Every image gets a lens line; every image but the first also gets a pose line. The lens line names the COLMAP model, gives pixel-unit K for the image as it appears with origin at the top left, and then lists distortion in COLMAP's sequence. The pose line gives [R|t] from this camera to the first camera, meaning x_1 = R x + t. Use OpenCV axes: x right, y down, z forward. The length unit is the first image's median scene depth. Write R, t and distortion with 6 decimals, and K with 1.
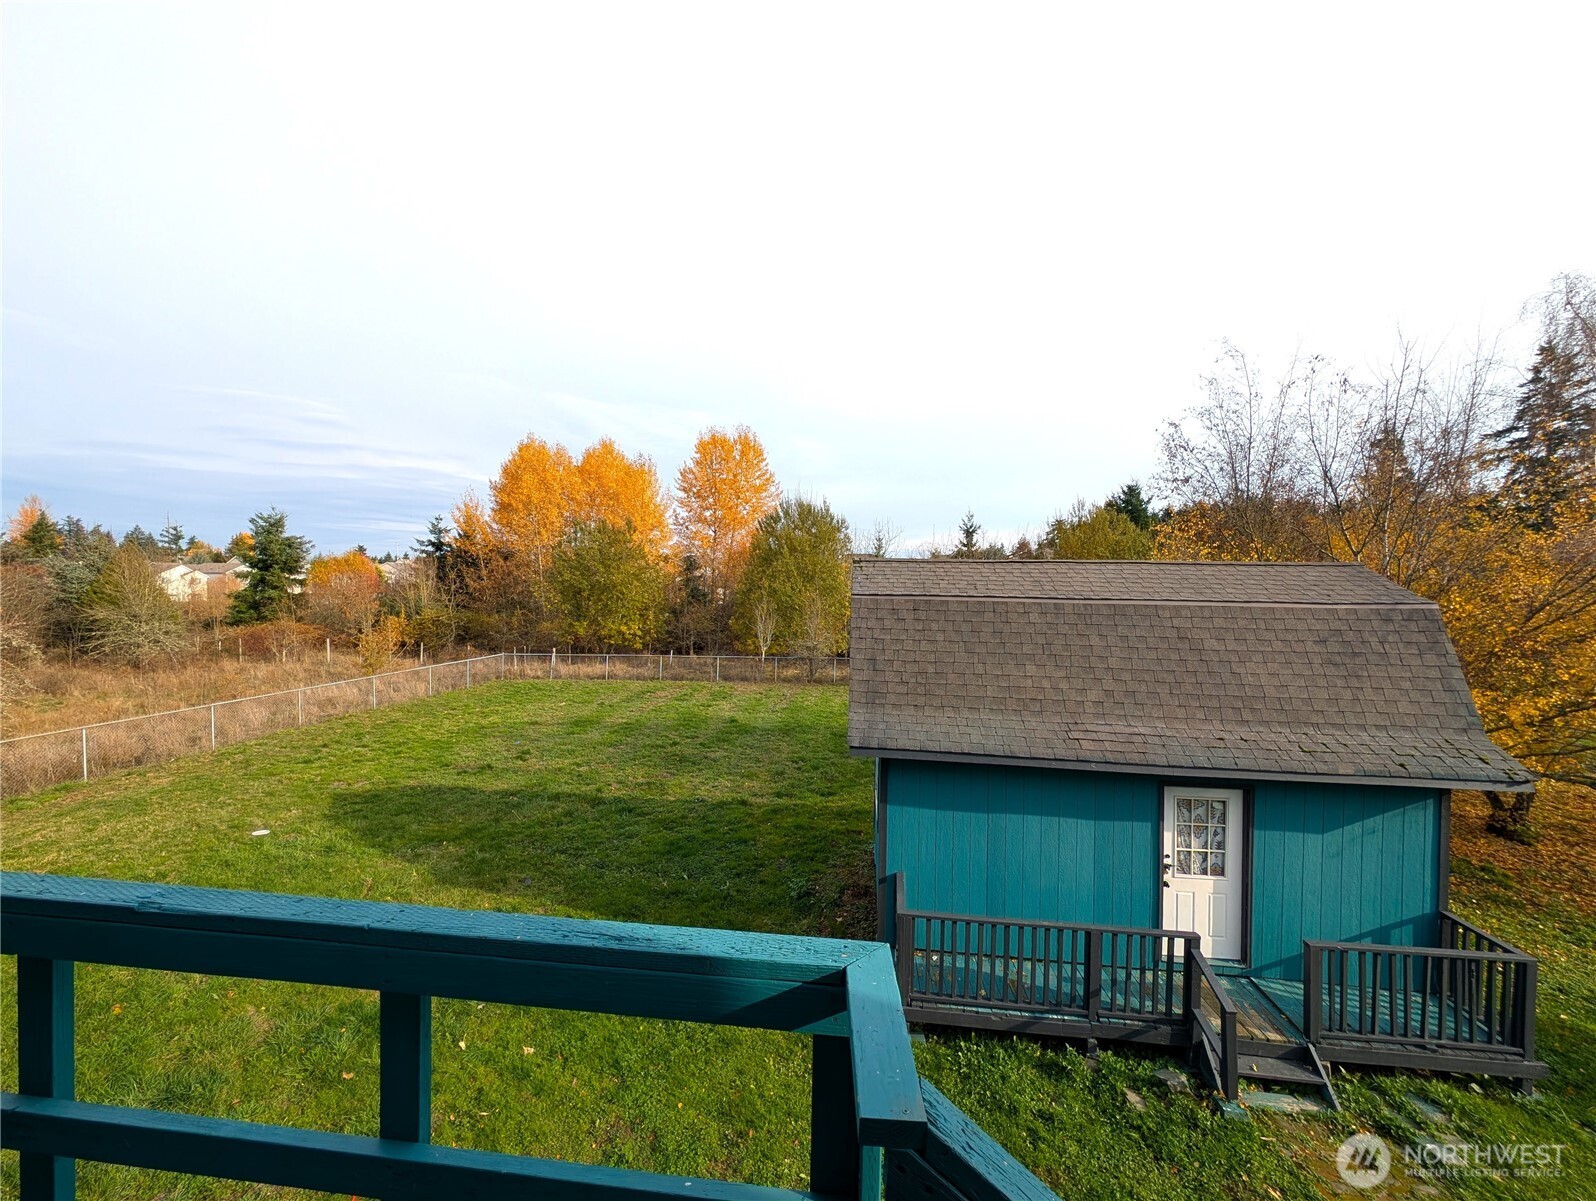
lens RADIAL K [[601.2, 0, 796.9], [0, 601.2, 608.4], [0, 0, 1]] dist [0.006255, -0.002603]
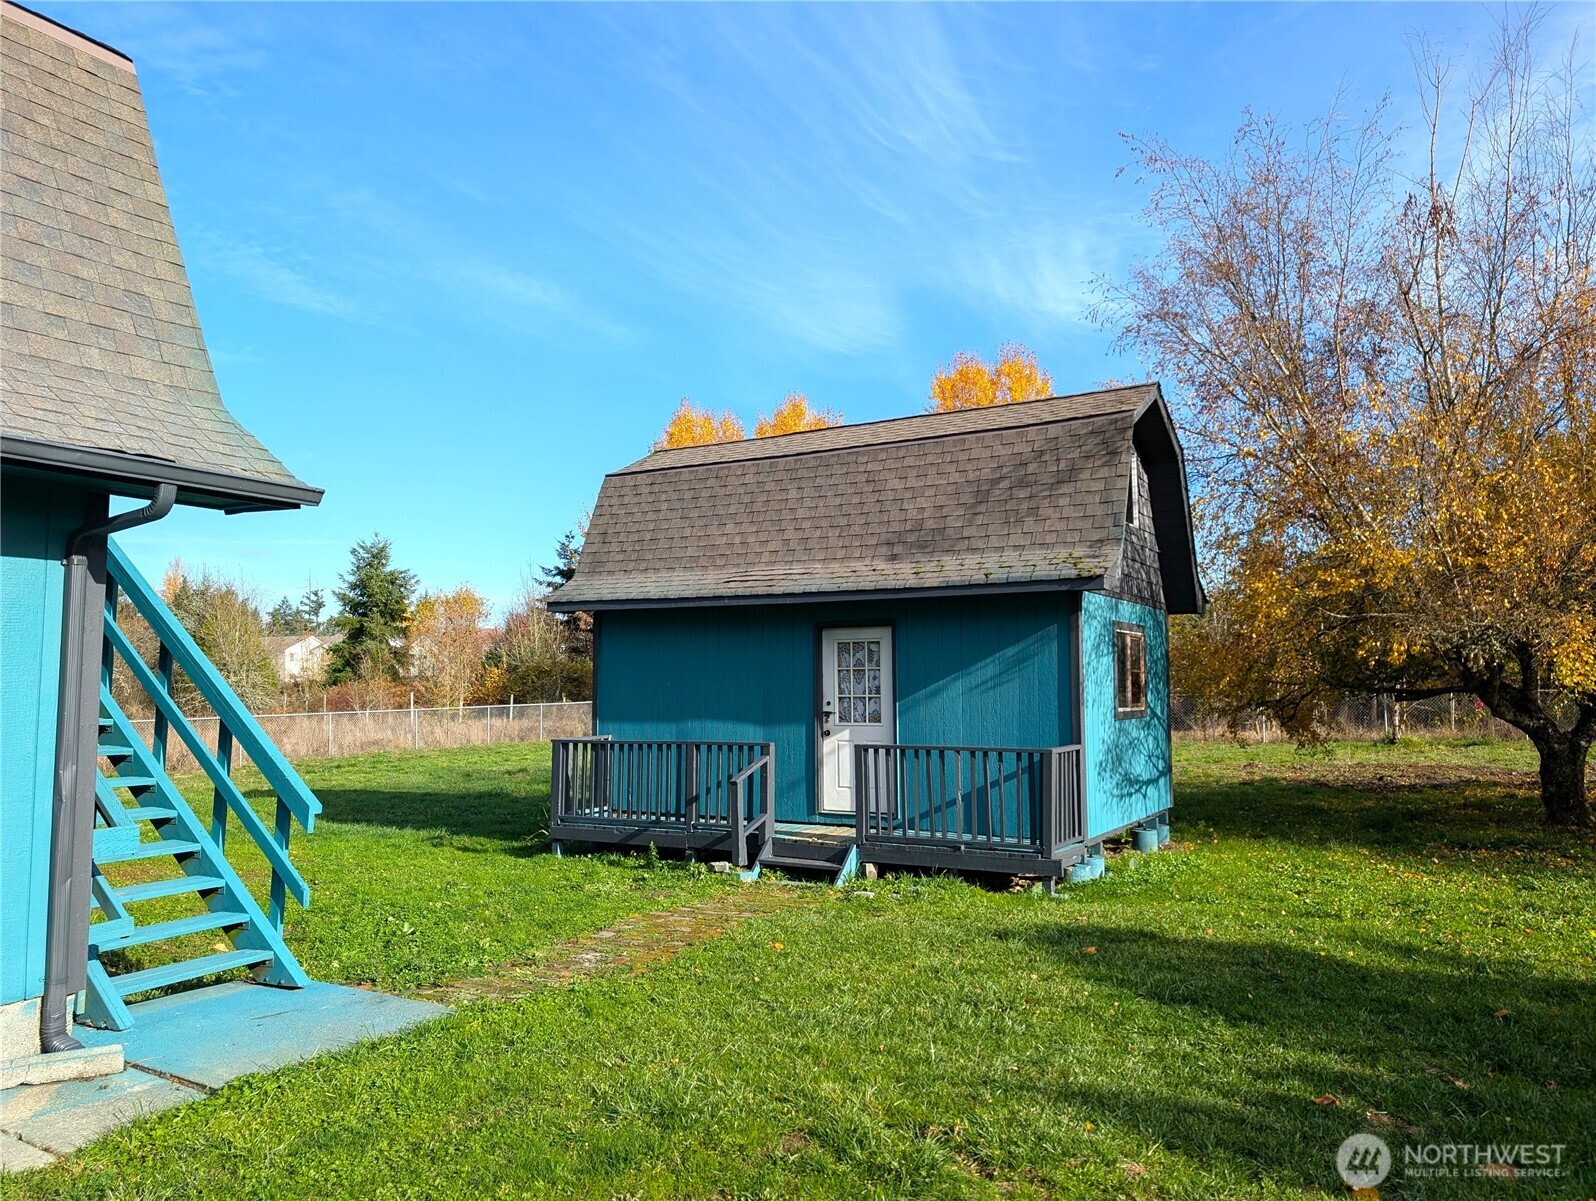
lens RADIAL K [[1150.8, 0, 795.4], [0, 1150.8, 595.6], [0, 0, 1]] dist [0.004643, 0.007221]
pose [[0.915147, -0.051176, -0.399859, 0.187480], [0.012197, 0.994970, -0.099427, 0.060780], [0.402936, 0.086114, 0.911168, -0.099252]]
